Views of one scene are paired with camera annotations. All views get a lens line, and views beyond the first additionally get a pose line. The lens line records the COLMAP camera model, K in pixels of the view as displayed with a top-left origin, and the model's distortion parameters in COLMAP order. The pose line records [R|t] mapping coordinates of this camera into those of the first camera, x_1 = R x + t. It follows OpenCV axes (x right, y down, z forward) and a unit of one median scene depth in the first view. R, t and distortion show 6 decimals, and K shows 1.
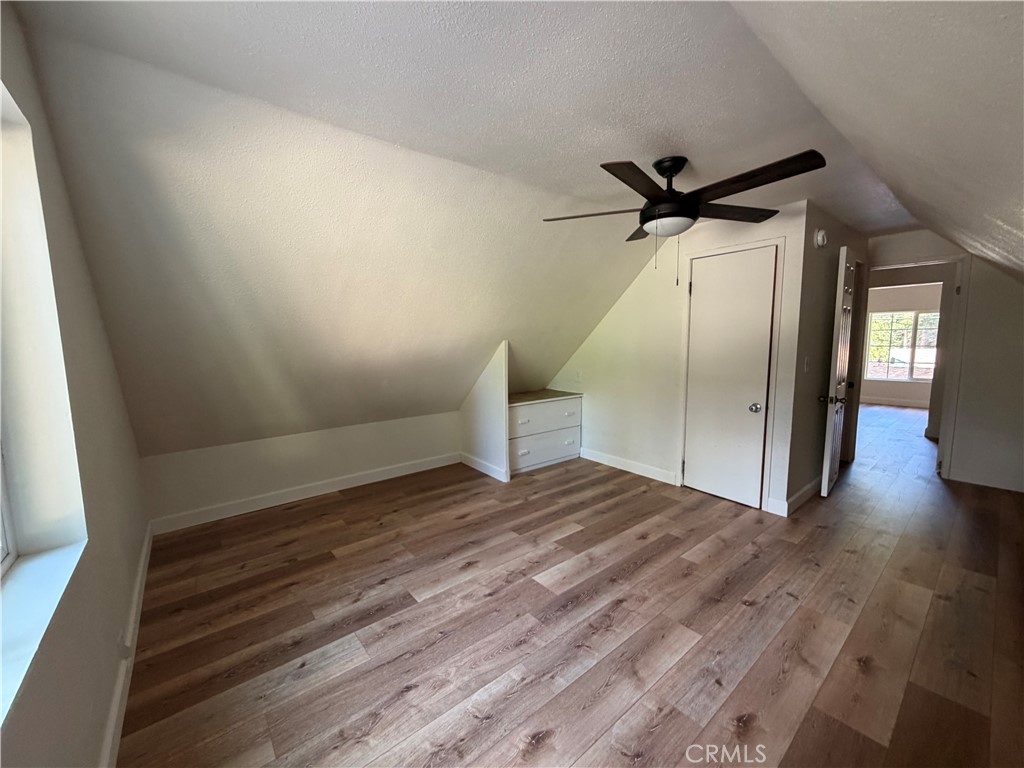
lens RADIAL K [[405.3, 0, 512.0], [0, 405.3, 384.0], [0, 0, 1]] dist [0.000368, 0.000030]
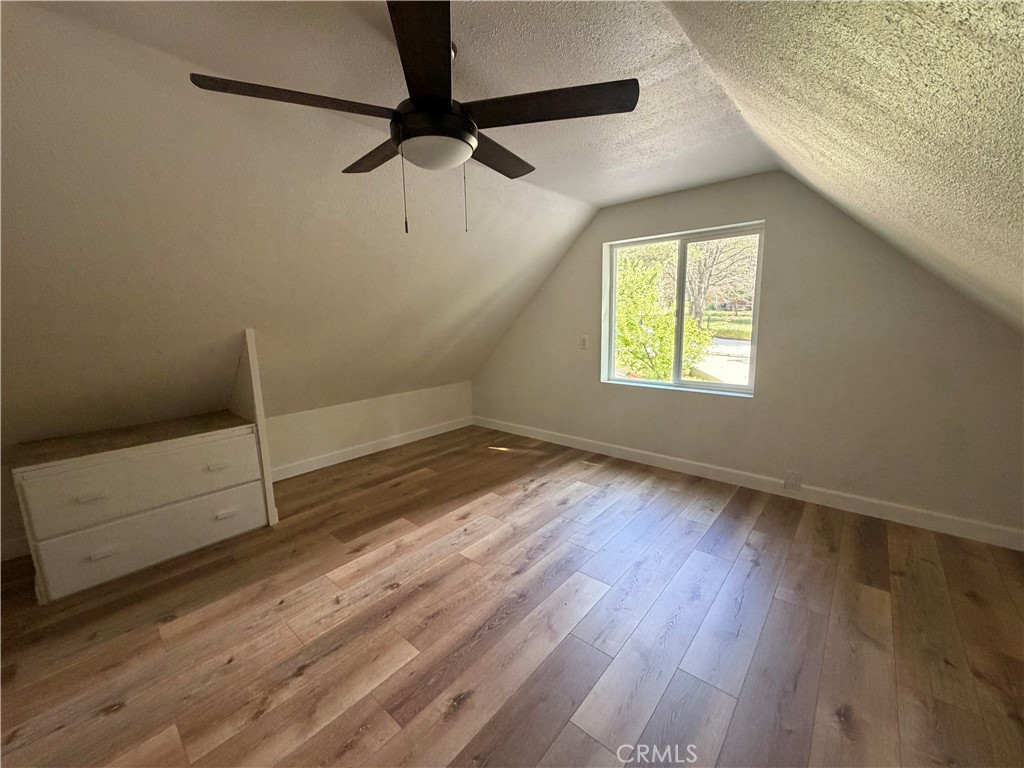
lens RADIAL K [[407.6, 0, 512.0], [0, 407.6, 384.0], [0, 0, 1]] dist [-0.000096, -0.000008]
pose [[-0.985760, 0.062616, -0.156064, 0.421007], [0.017973, 0.962001, 0.272452, -0.220546], [0.167193, 0.265767, -0.949428, 1.892351]]
